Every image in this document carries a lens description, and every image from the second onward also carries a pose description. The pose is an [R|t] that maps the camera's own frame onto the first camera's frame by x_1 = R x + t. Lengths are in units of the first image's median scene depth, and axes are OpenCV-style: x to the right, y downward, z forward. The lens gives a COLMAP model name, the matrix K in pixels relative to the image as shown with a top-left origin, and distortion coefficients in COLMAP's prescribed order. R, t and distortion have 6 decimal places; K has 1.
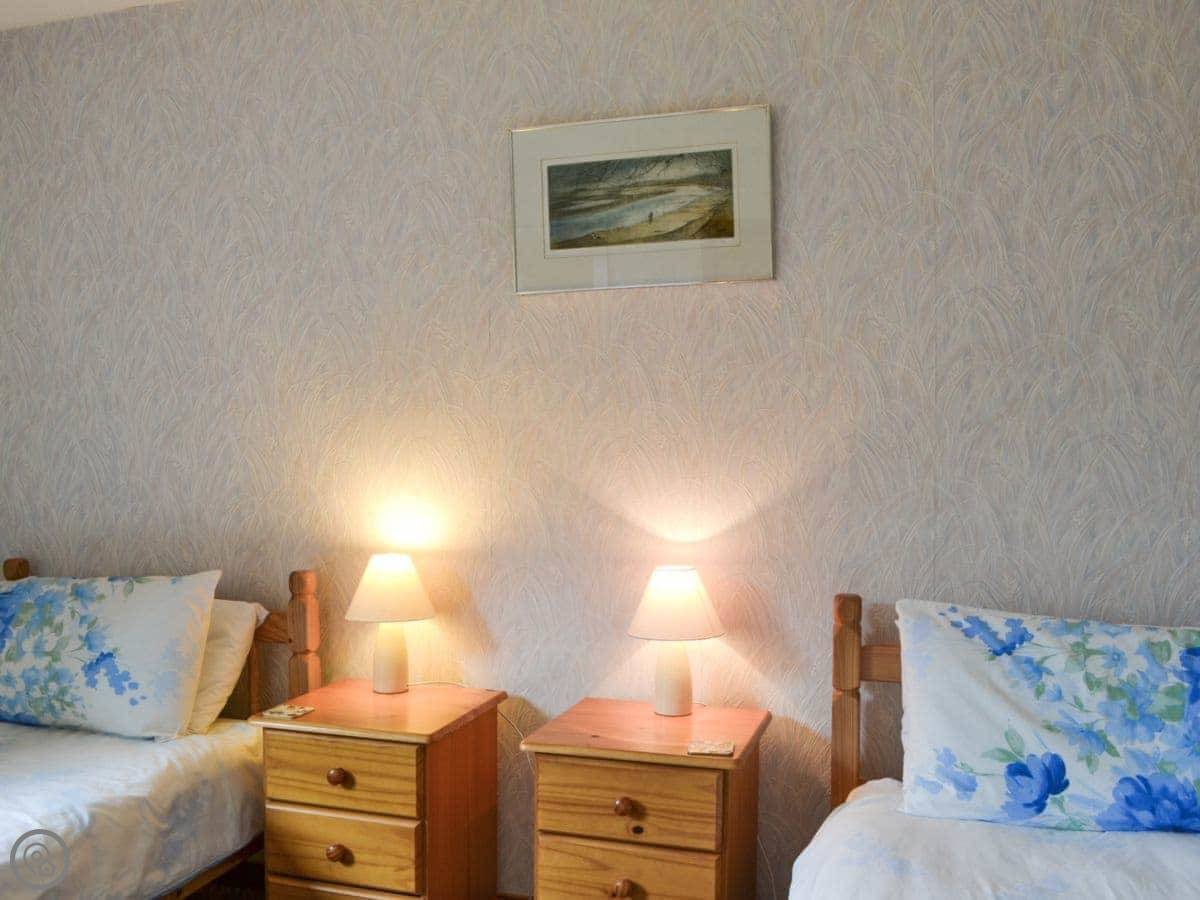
lens RADIAL K [[1094.9, 0, 600.0], [0, 1094.9, 450.0], [0, 0, 1]] dist [-0.073843, 0.026777]
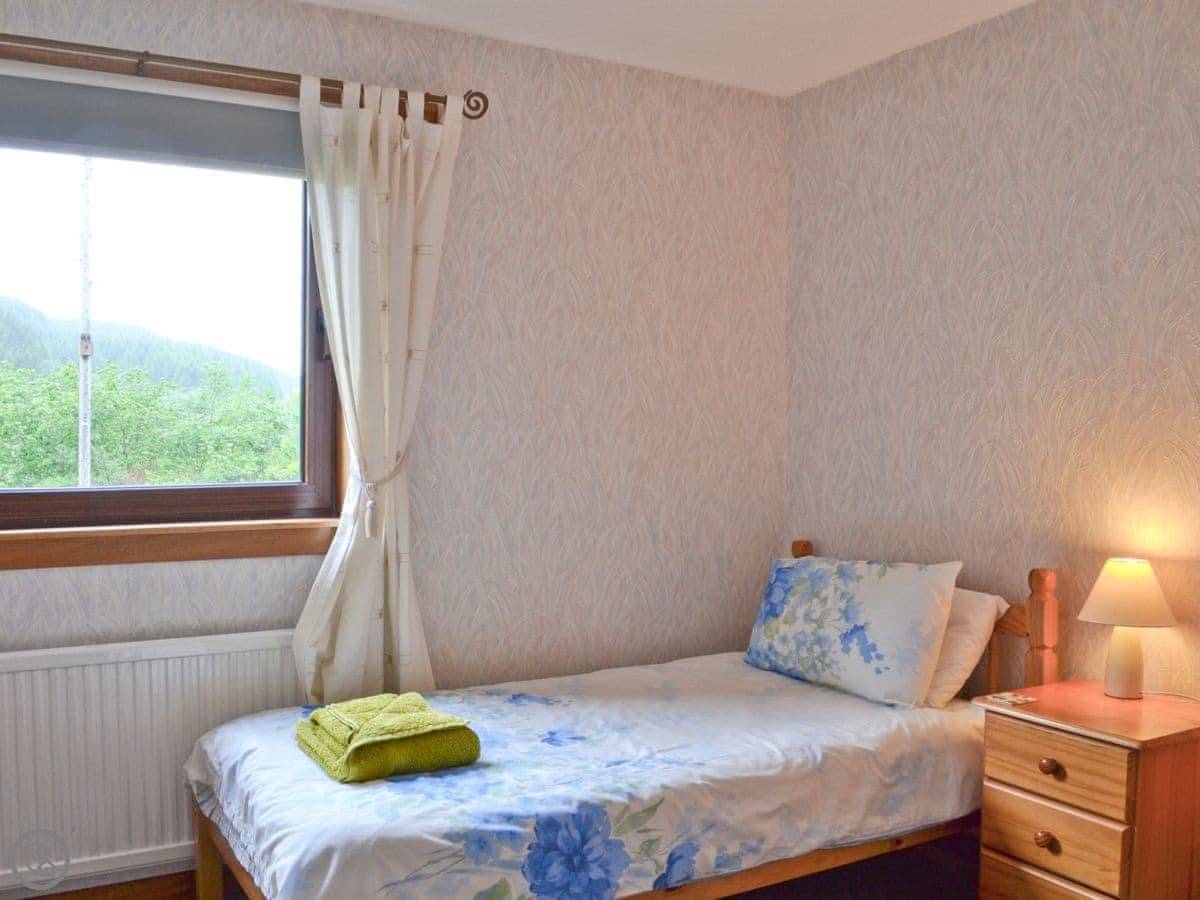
lens RADIAL K [[1094.9, 0, 600.0], [0, 1094.9, 450.0], [0, 0, 1]] dist [-0.073843, 0.026777]
pose [[0.739166, 0.012148, -0.673414, 0.118168], [-0.015203, 0.999884, 0.001350, 0.003489], [0.673352, 0.009241, 0.739265, -0.048192]]
